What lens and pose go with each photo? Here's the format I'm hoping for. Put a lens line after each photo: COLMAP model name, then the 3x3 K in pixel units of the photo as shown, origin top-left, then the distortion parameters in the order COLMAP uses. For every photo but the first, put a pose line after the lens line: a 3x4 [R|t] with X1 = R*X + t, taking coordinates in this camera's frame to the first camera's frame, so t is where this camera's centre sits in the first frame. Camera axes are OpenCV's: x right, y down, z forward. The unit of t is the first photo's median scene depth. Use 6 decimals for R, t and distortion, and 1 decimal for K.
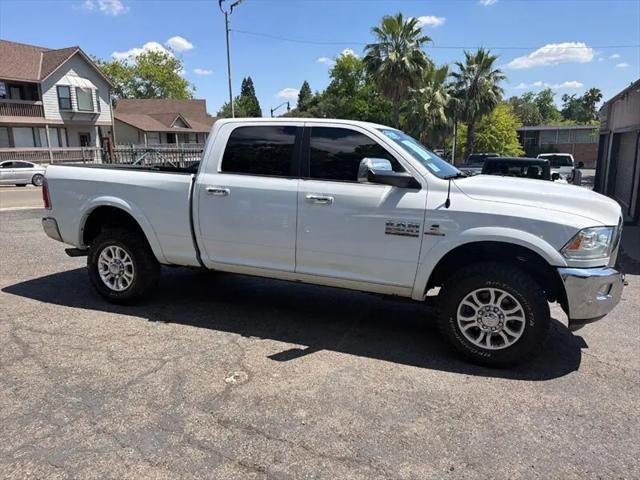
lens RADIAL K [[445.2, 0, 320.0], [0, 445.2, 240.0], [0, 0, 1]] dist [0.051574, -0.066357]
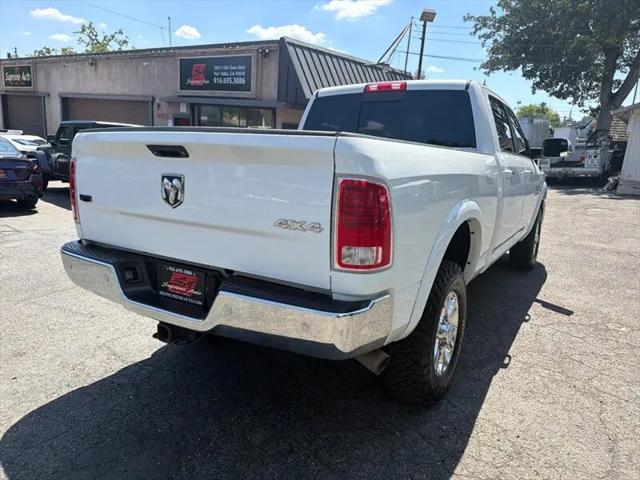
lens RADIAL K [[455.5, 0, 317.2], [0, 455.5, 239.3], [0, 0, 1]] dist [0.002529, -0.005657]
pose [[0.185642, -0.207761, 0.960402, -0.977556], [0.133110, 0.973700, 0.184908, -0.167007], [-0.973560, 0.093512, 0.208415, 1.021288]]
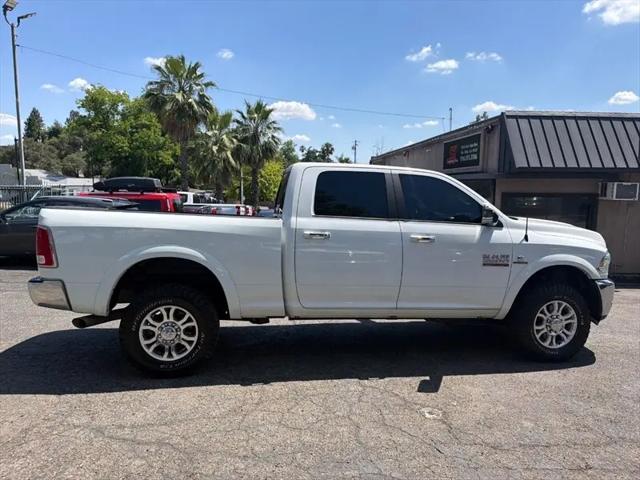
lens RADIAL K [[443.0, 0, 322.3], [0, 443.0, 250.9], [0, 0, 1]] dist [0.049878, -0.063781]
pose [[0.858656, -0.050082, 0.510100, -0.618093], [0.082604, 0.995727, -0.041287, -0.029609], [-0.505852, 0.077588, 0.859124, 0.146394]]
